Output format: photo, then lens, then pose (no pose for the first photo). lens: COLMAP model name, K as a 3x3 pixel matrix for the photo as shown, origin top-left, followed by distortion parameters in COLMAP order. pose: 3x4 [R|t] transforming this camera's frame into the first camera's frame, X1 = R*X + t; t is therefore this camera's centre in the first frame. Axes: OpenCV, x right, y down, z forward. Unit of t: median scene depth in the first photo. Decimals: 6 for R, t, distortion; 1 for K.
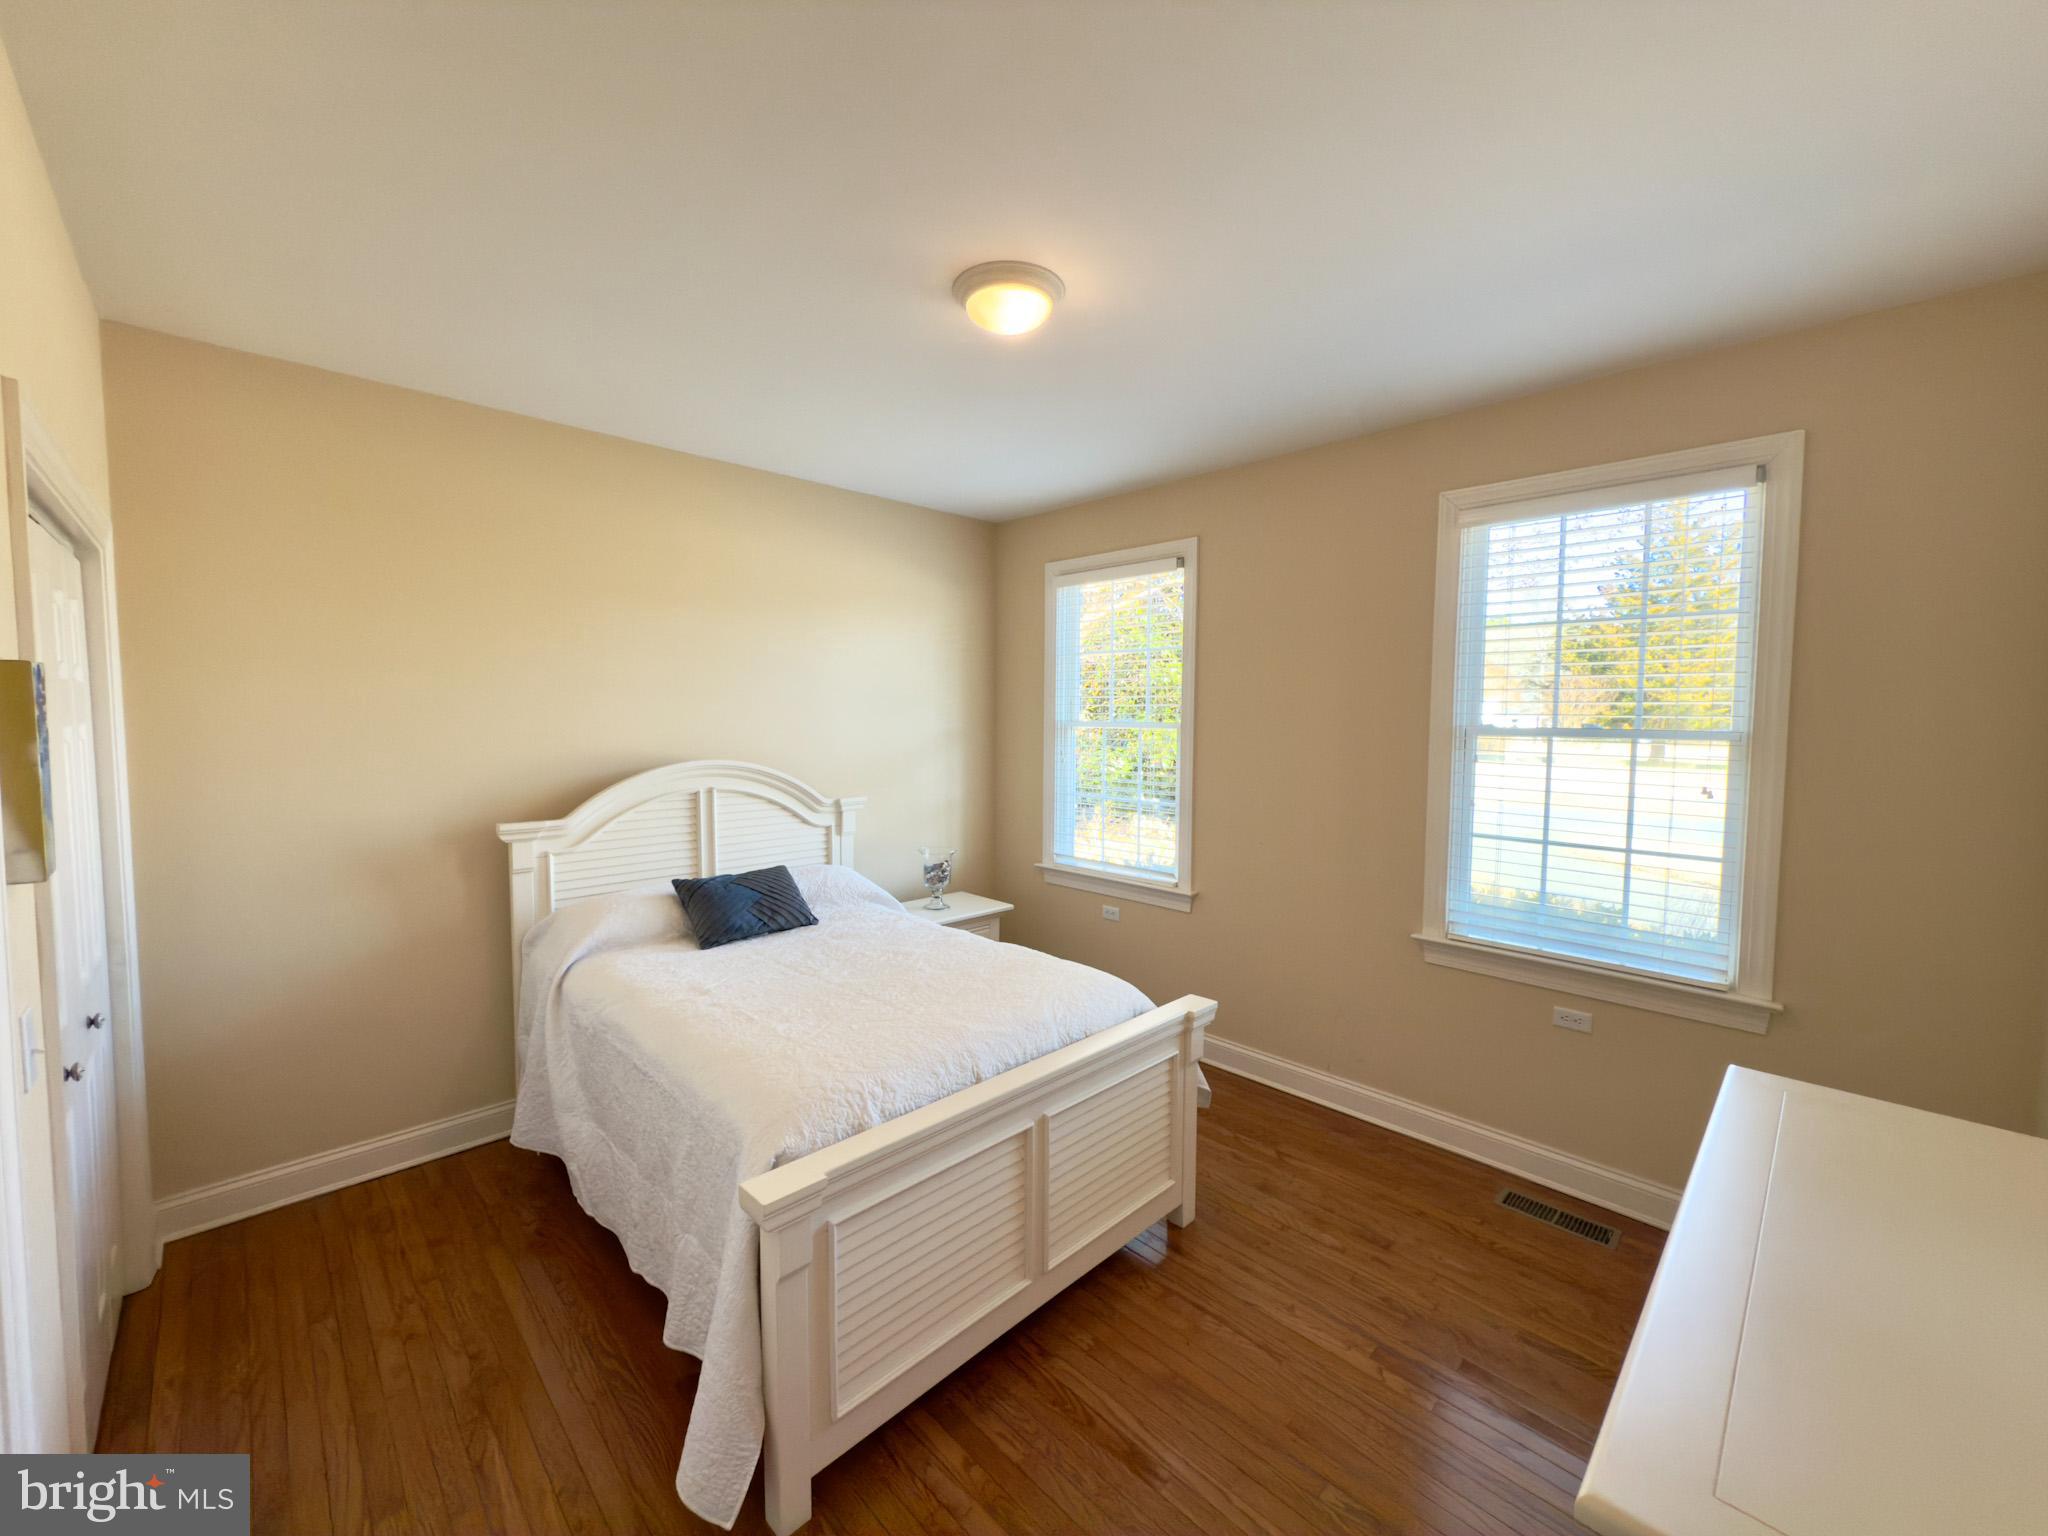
lens RADIAL K [[813.1, 0, 1024.0], [0, 813.1, 768.0], [0, 0, 1]] dist [0.001446, 0.000487]
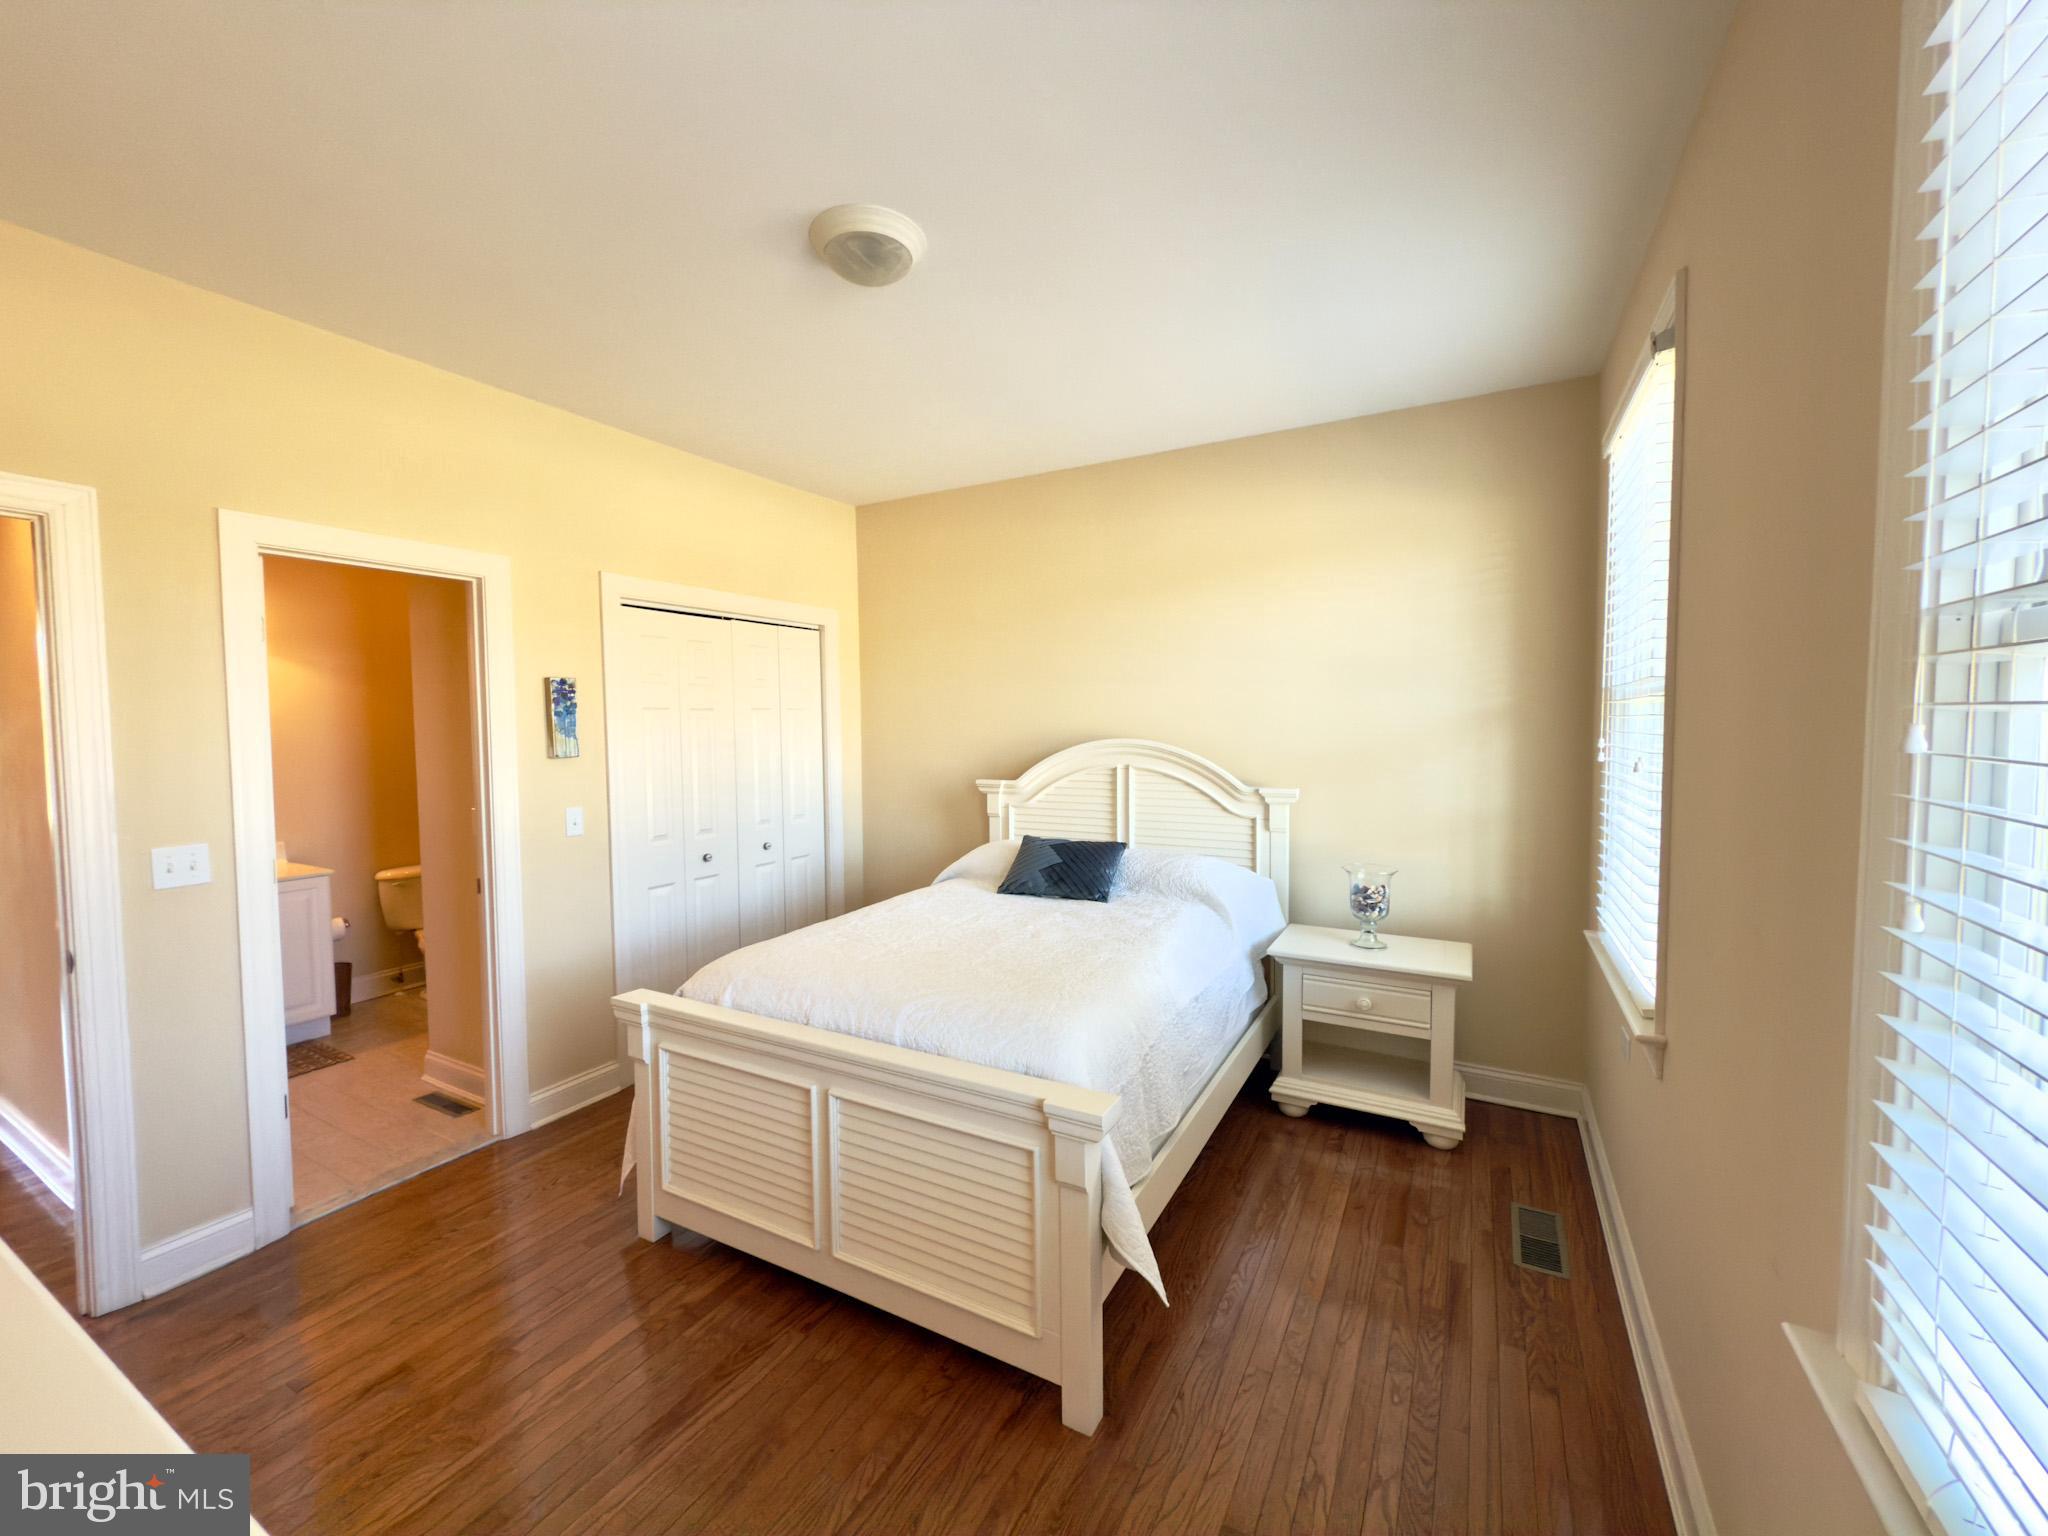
lens RADIAL K [[813.1, 0, 1024.0], [0, 813.1, 768.0], [0, 0, 1]] dist [0.001446, 0.000487]
pose [[0.283435, 0.041512, -0.958092, 0.611294], [-0.051938, 0.998261, 0.027888, 0.005458], [0.957584, 0.041857, 0.285099, 0.571511]]
